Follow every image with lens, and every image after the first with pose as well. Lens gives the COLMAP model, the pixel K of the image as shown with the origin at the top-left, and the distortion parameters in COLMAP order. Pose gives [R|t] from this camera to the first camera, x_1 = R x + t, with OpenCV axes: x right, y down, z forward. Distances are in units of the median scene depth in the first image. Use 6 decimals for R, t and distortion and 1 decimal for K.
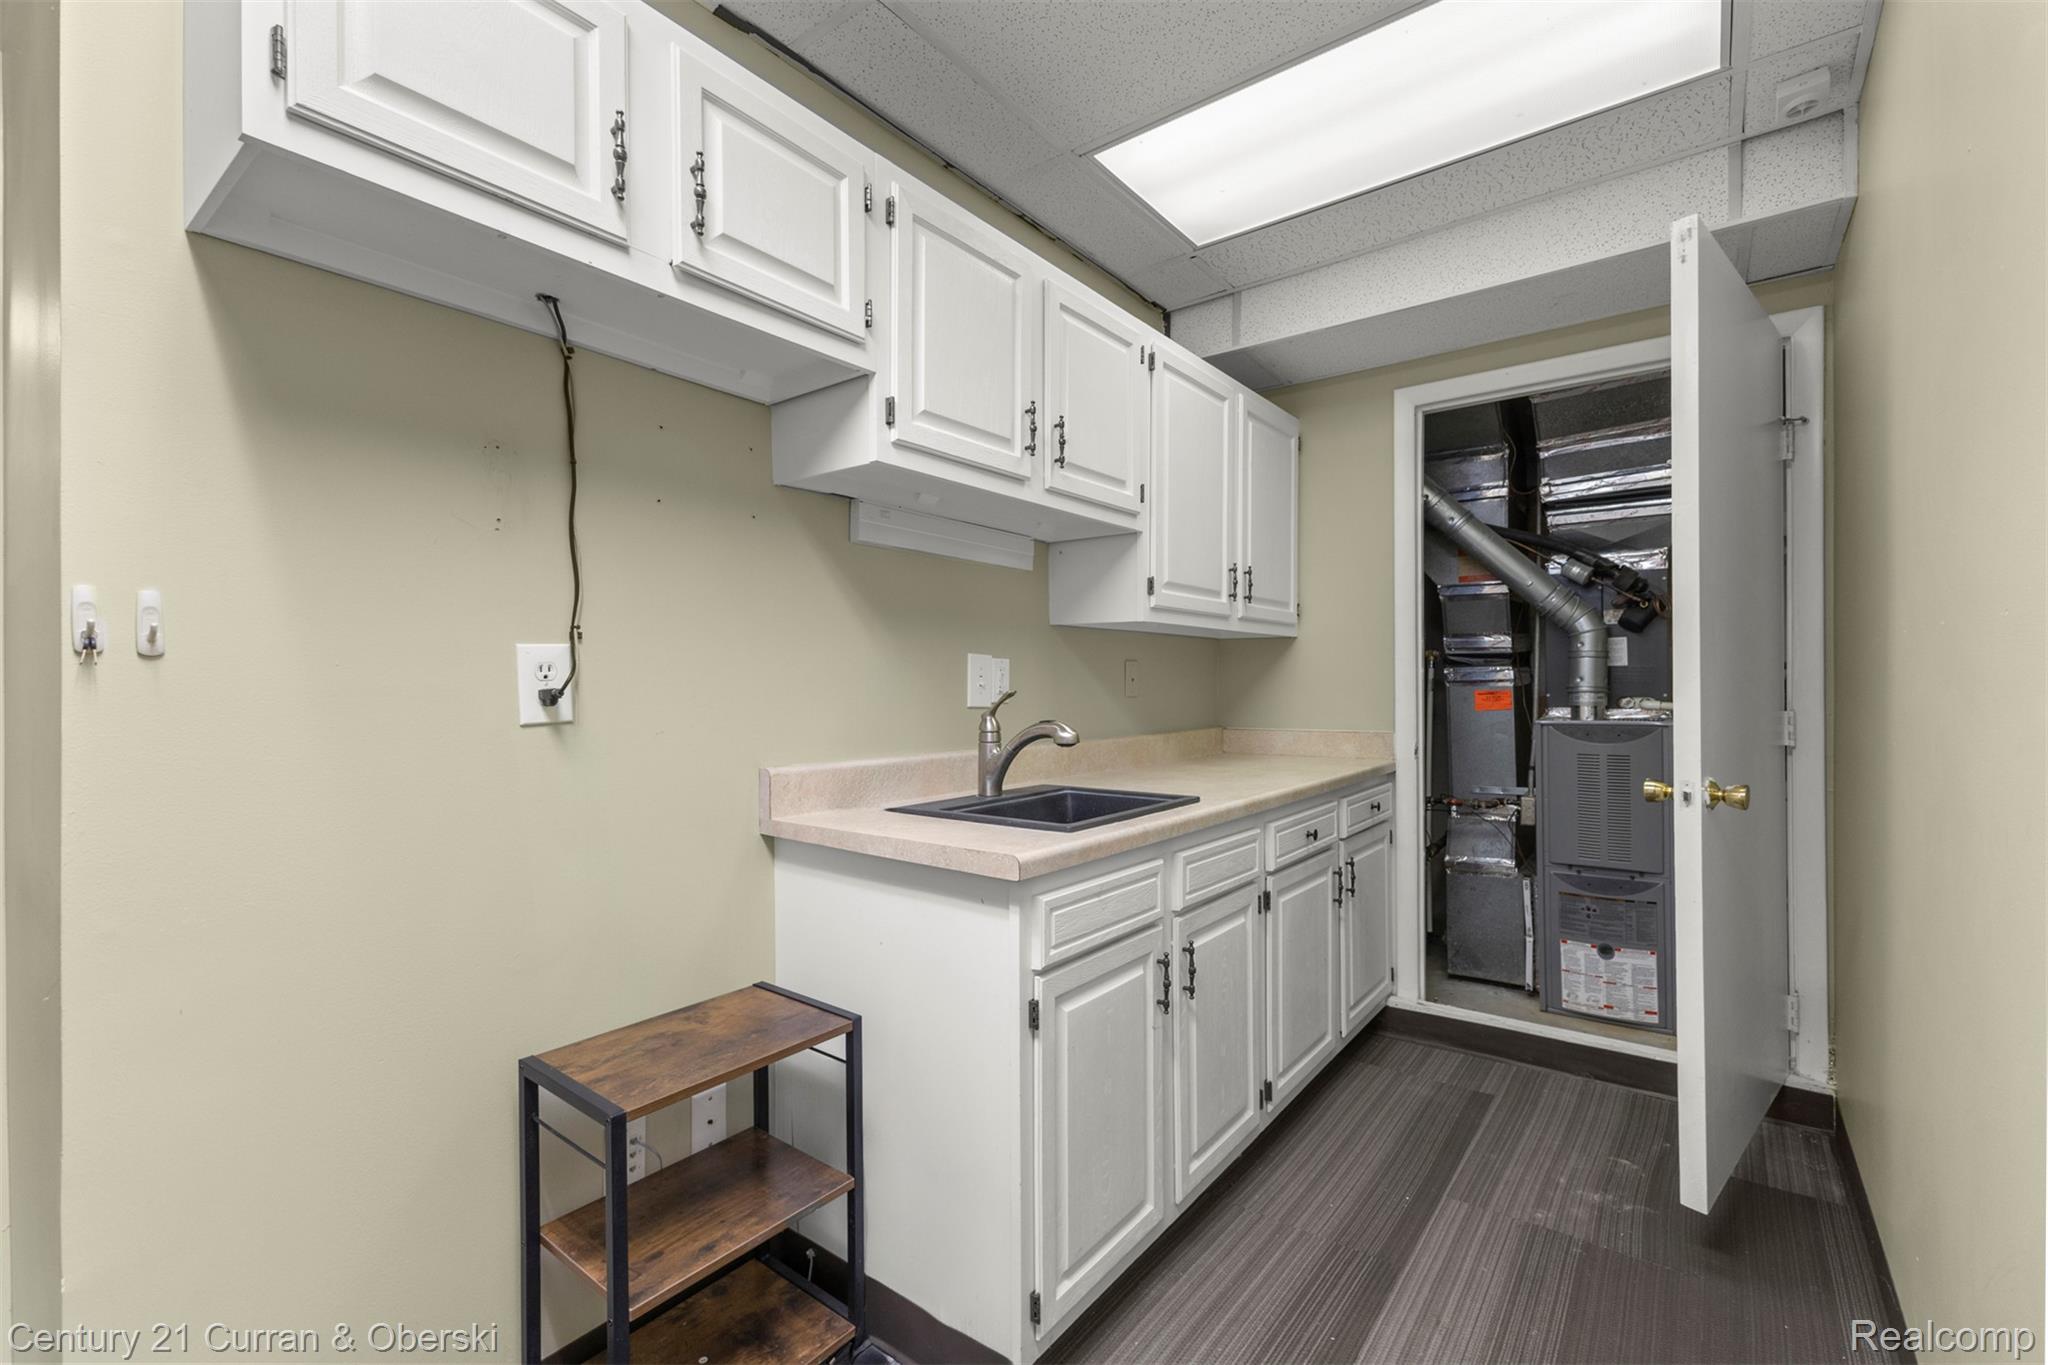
lens RADIAL K [[886.7, 0, 1024.0], [0, 886.7, 682.5], [0, 0, 1]] dist [0.000236, -0.000138]
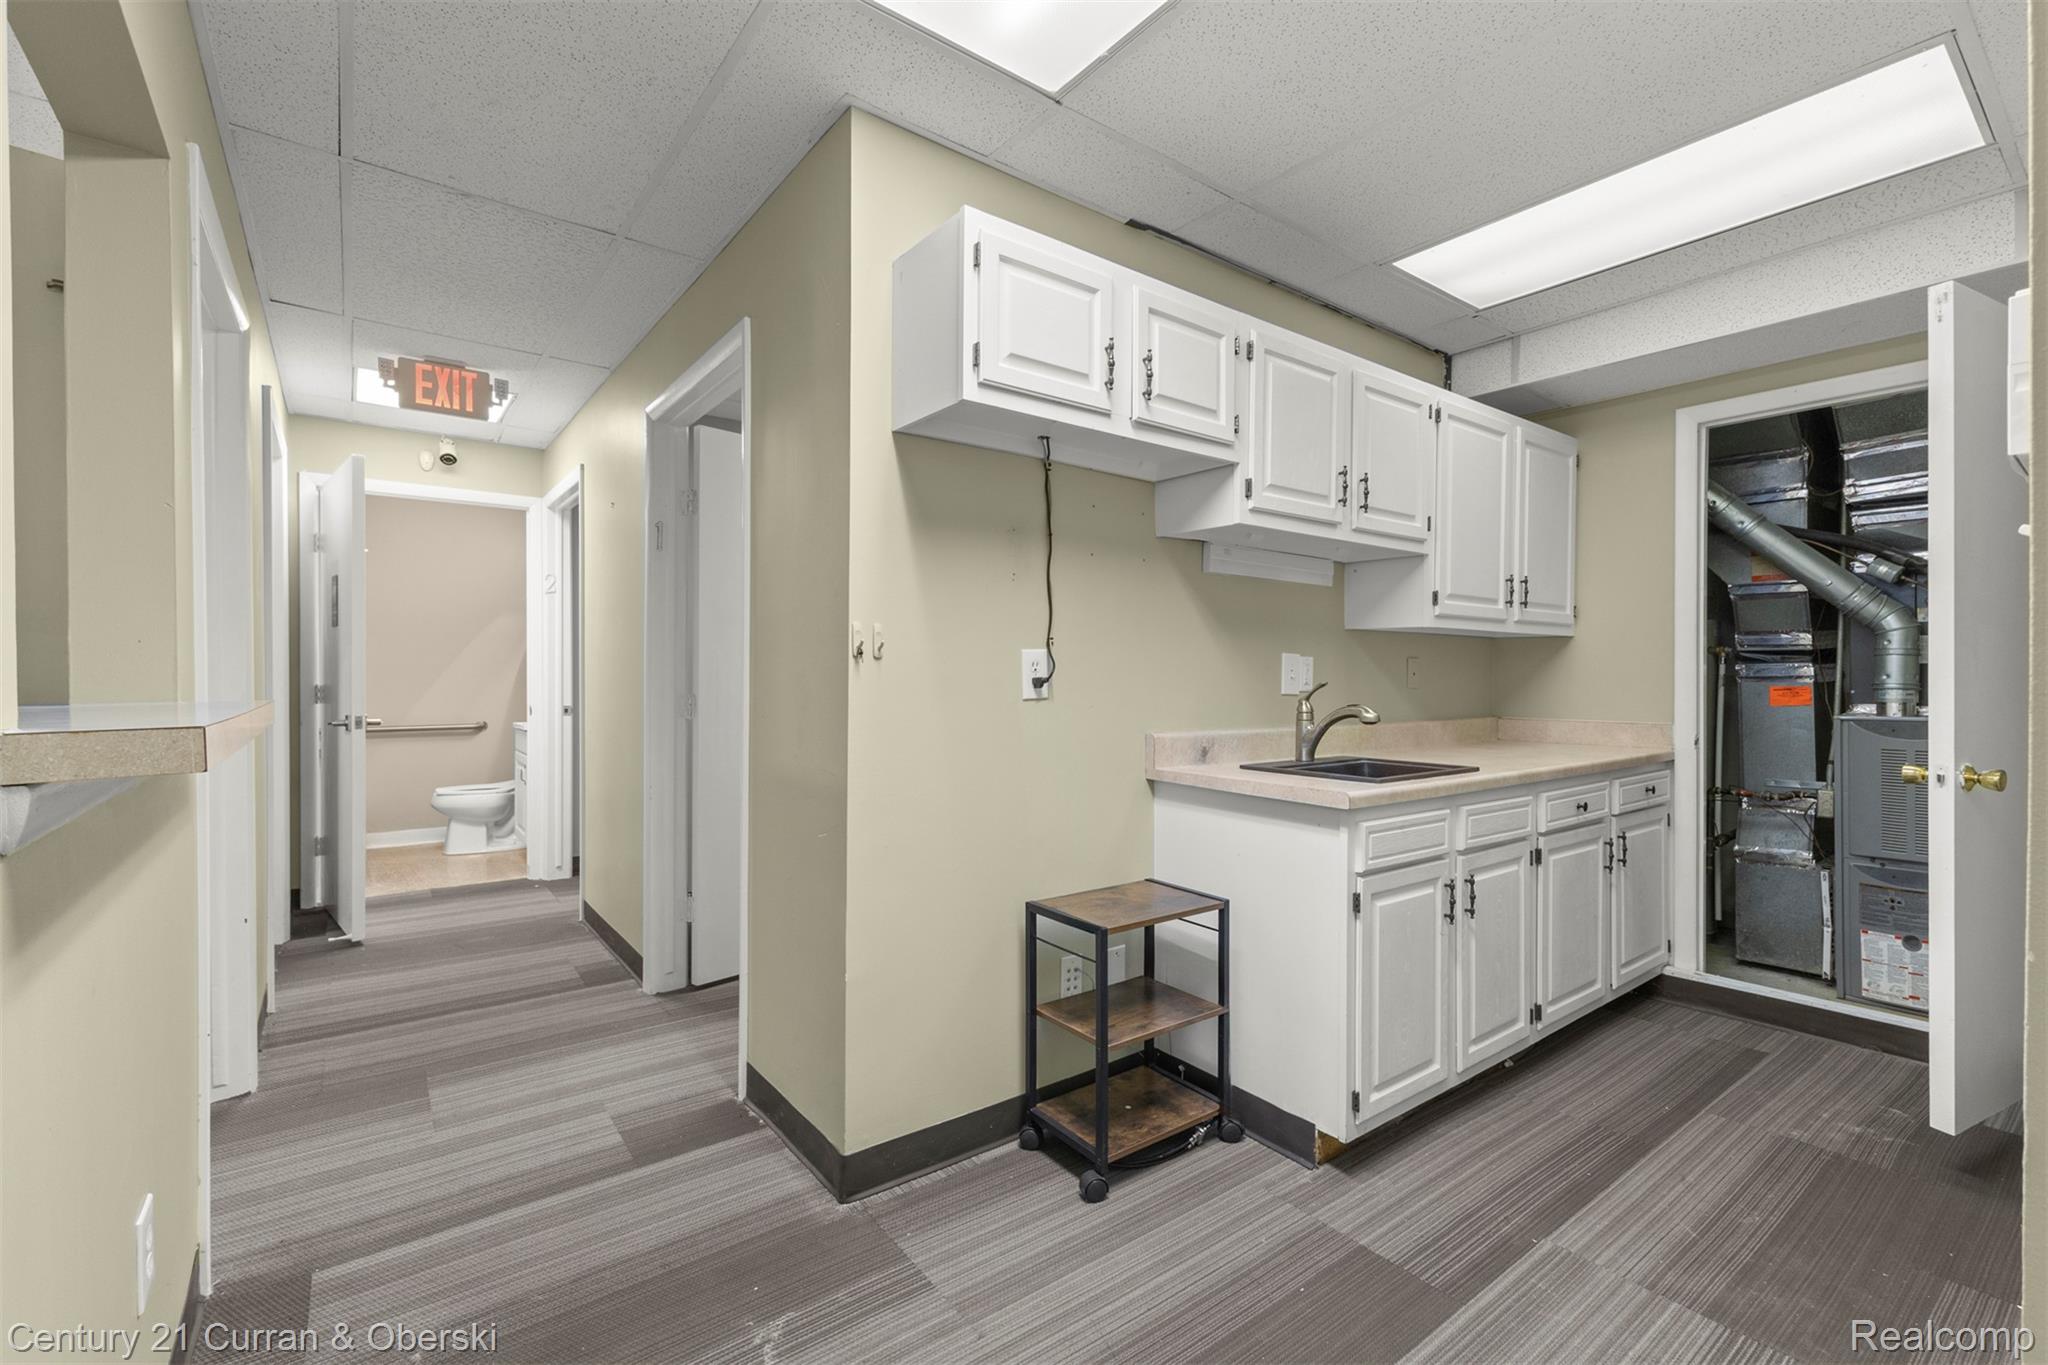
lens RADIAL K [[889.7, 0, 1017.3], [0, 889.7, 675.5], [0, 0, 1]] dist [0.000351, -0.000775]
pose [[0.963180, 0.008197, -0.268732, -0.074672], [-0.007434, 0.999965, 0.003860, -0.001415], [0.268754, -0.001720, 0.963207, -0.309442]]
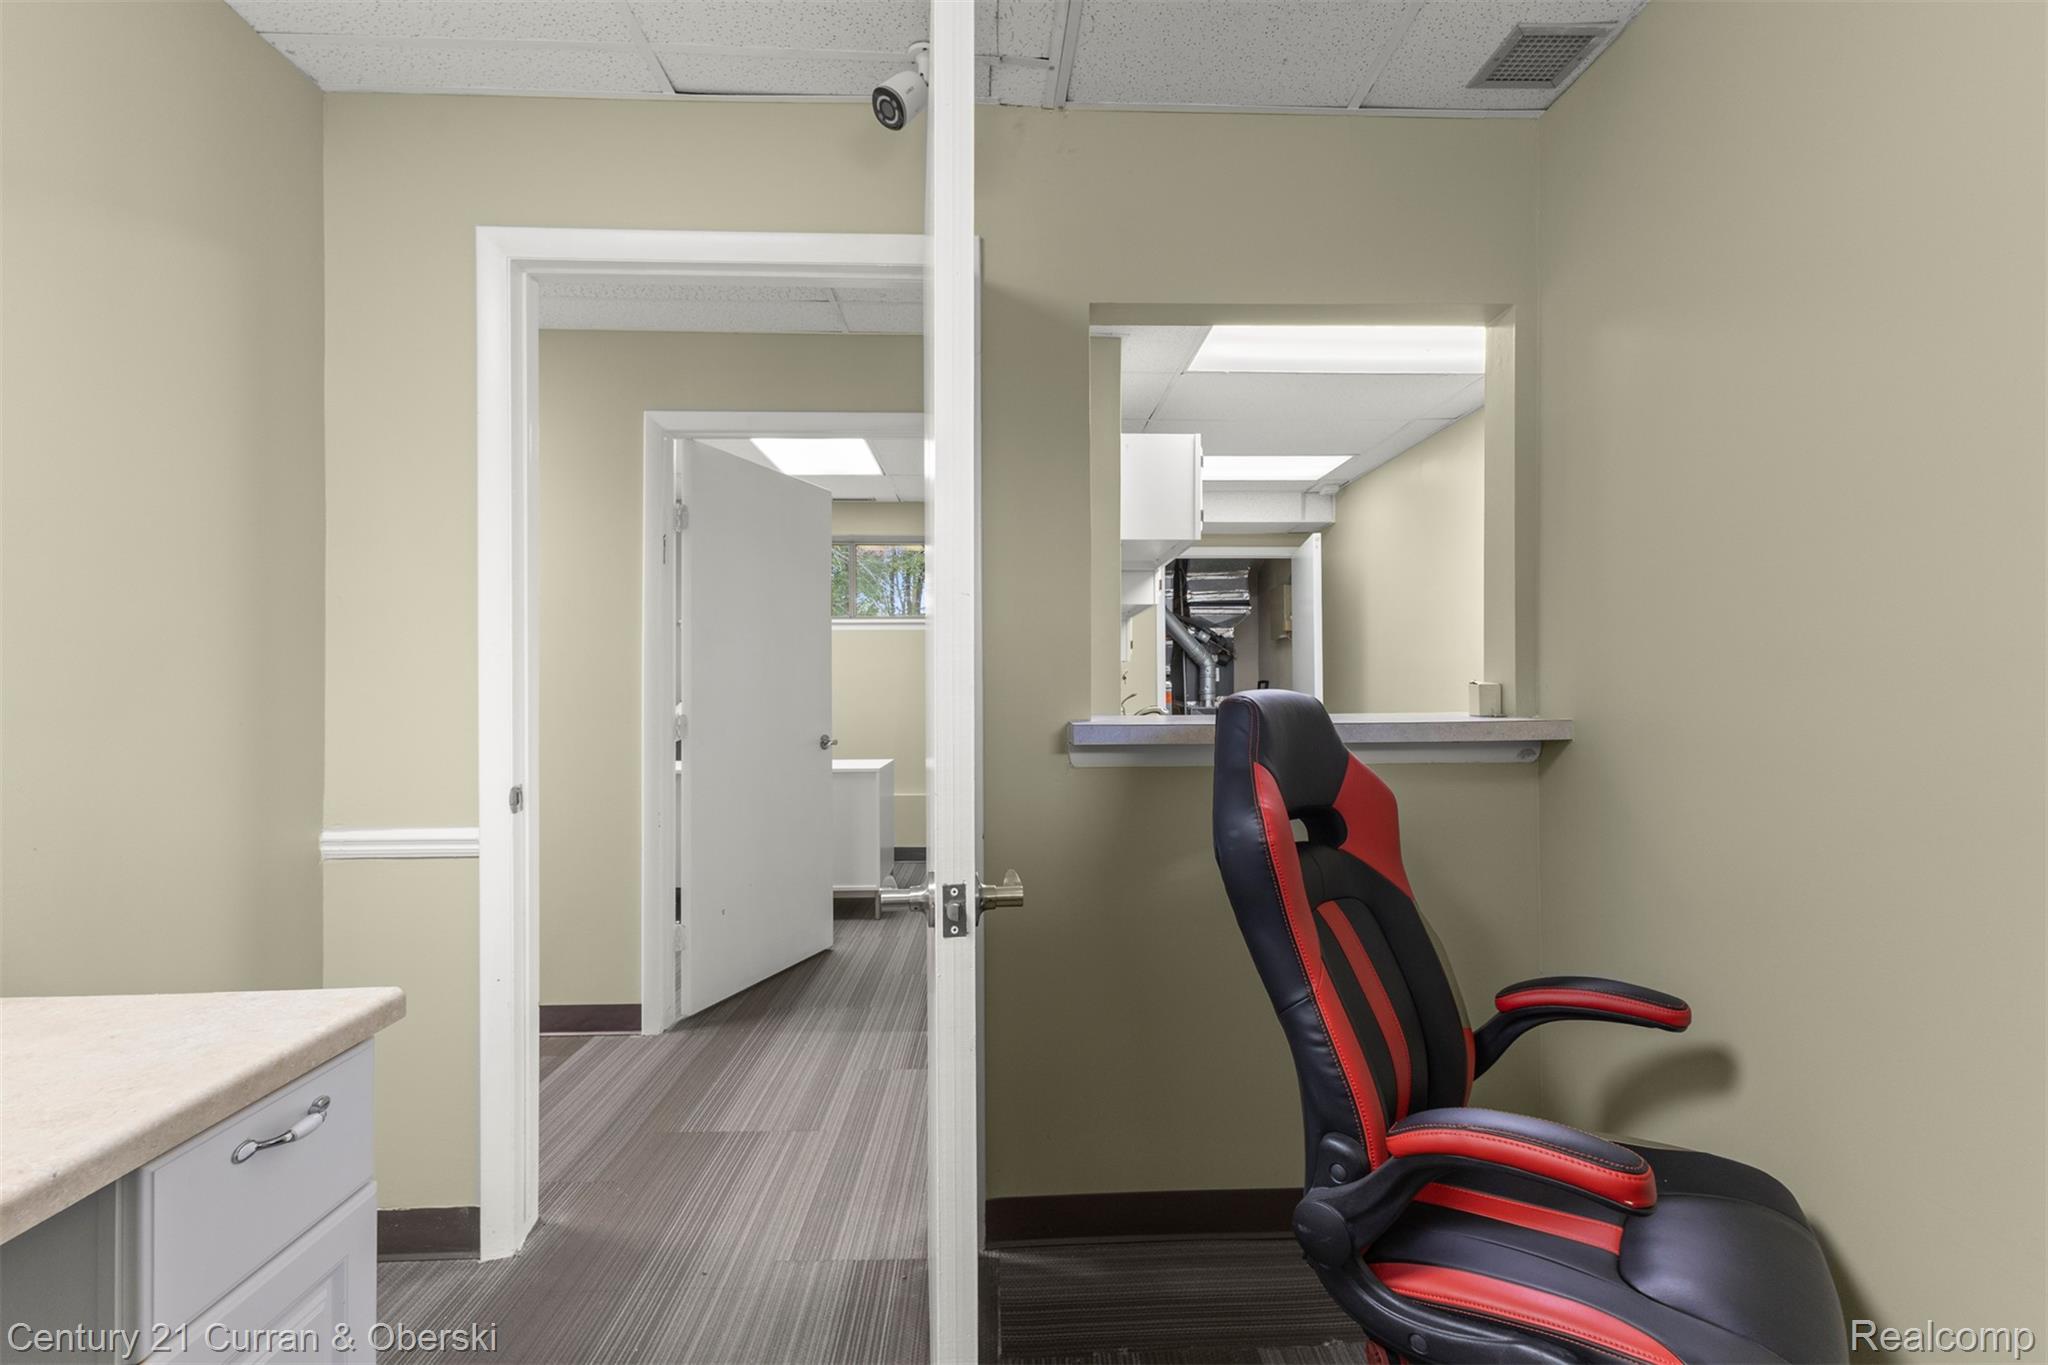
lens RADIAL K [[884.8, 0, 1026.5], [0, 884.8, 665.7], [0, 0, 1]] dist [0.001865, -0.000268]
pose [[0.780115, 0.016466, 0.625419, -1.267478], [-0.000275, 0.999663, -0.025976, -0.001114], [-0.625636, 0.020092, 0.779856, -0.475519]]
